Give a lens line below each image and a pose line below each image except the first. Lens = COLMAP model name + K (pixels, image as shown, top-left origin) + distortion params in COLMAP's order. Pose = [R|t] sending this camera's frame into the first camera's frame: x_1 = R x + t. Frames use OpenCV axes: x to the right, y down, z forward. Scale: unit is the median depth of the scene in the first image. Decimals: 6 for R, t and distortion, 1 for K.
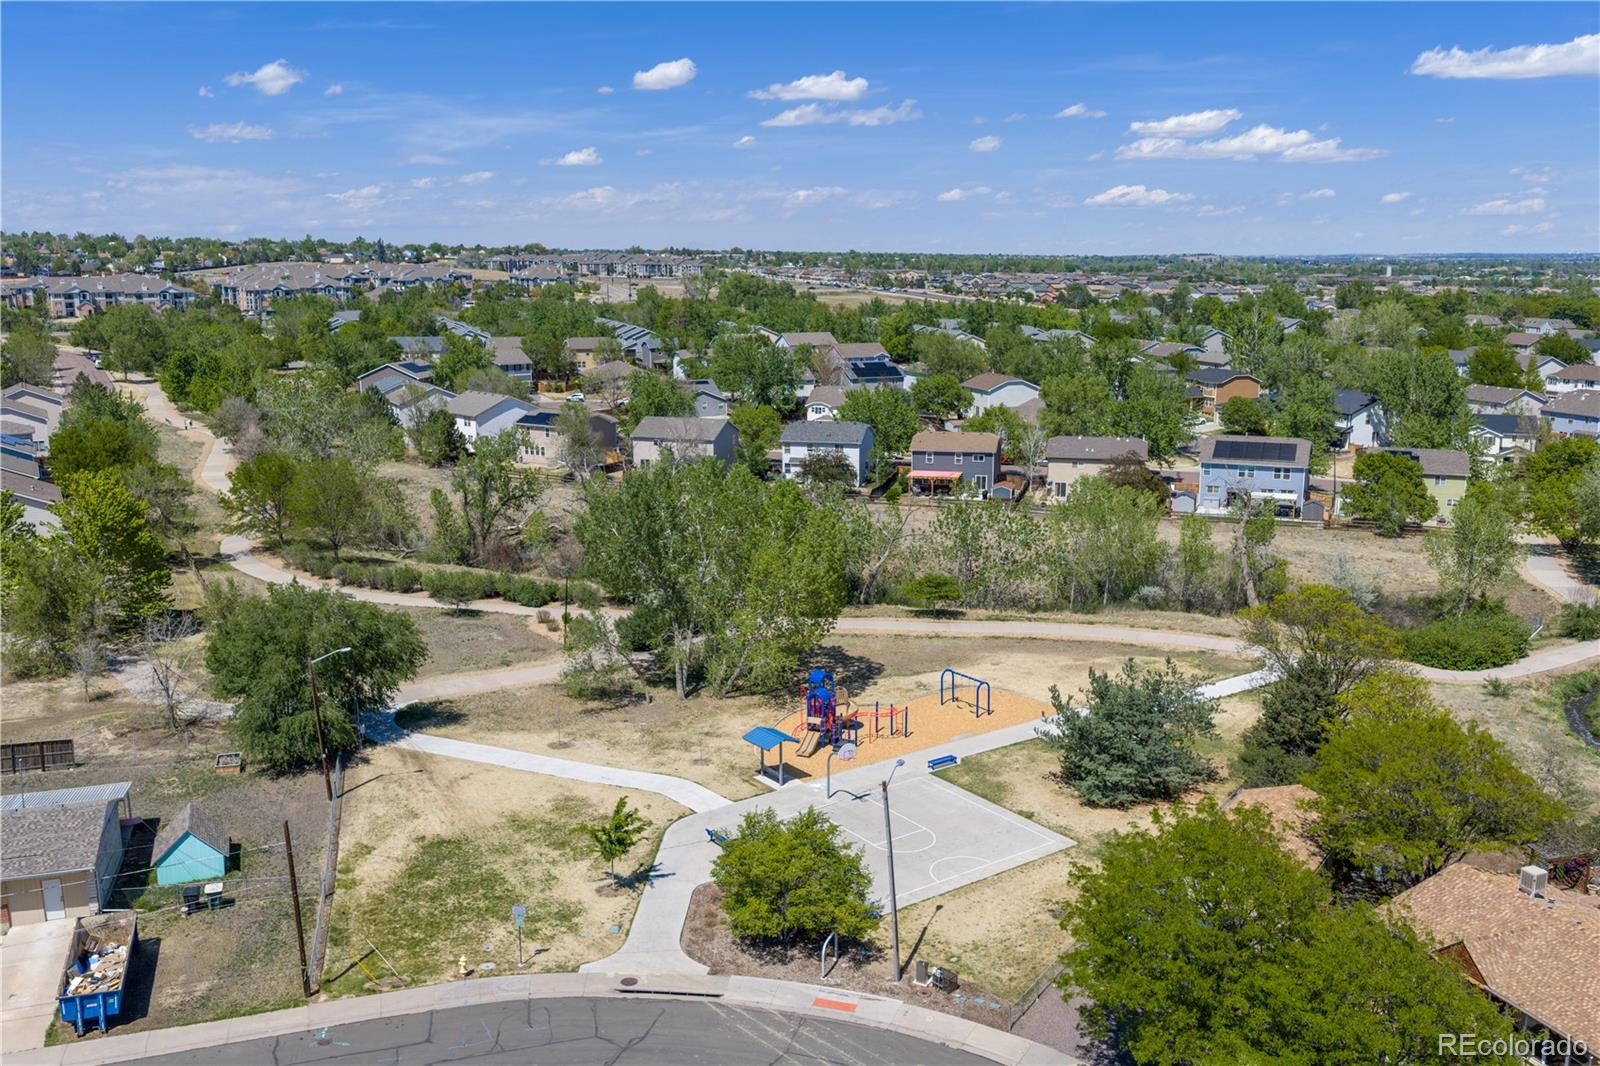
lens RADIAL K [[1333.7, 0, 766.3], [0, 1333.7, 572.6], [0, 0, 1]] dist [0.010833, -0.008068]
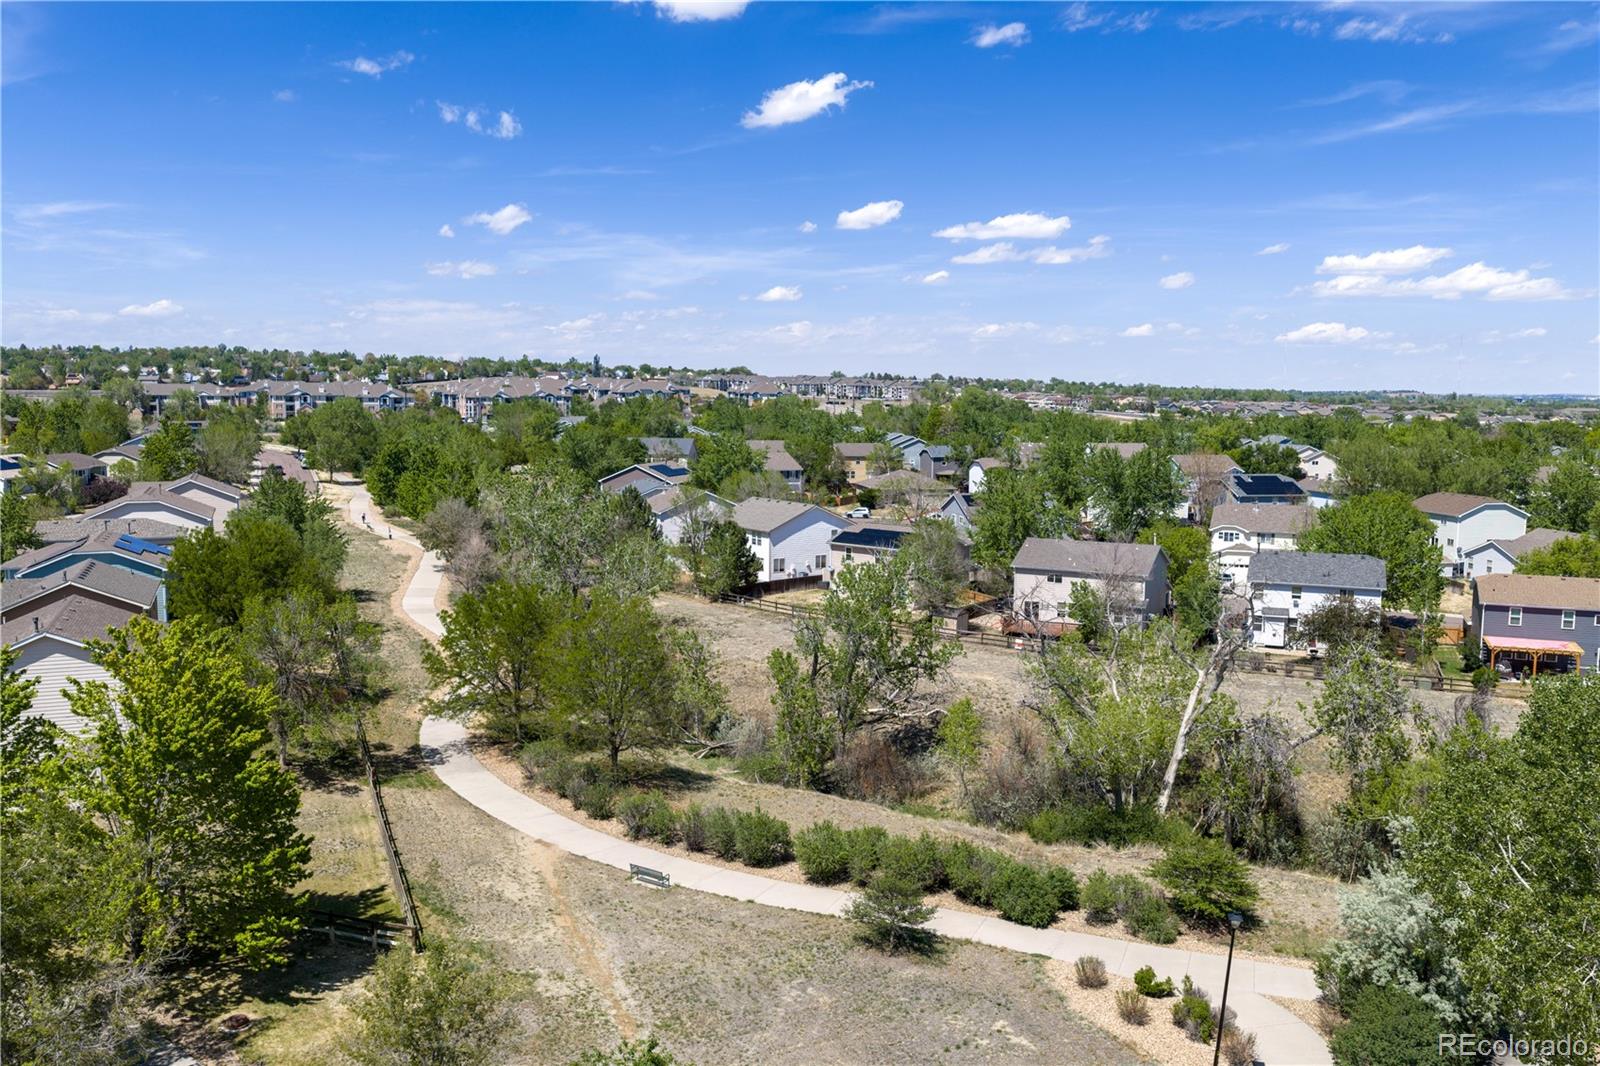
lens RADIAL K [[1306.9, 0, 800.0], [0, 1306.9, 533.0], [0, 0, 1]] dist [0.000278, -0.005905]
pose [[0.993626, 0.028188, -0.109149, -0.077356], [-0.041248, 0.991999, -0.119314, -0.019988], [0.104913, 0.123056, 0.986839, 0.186308]]
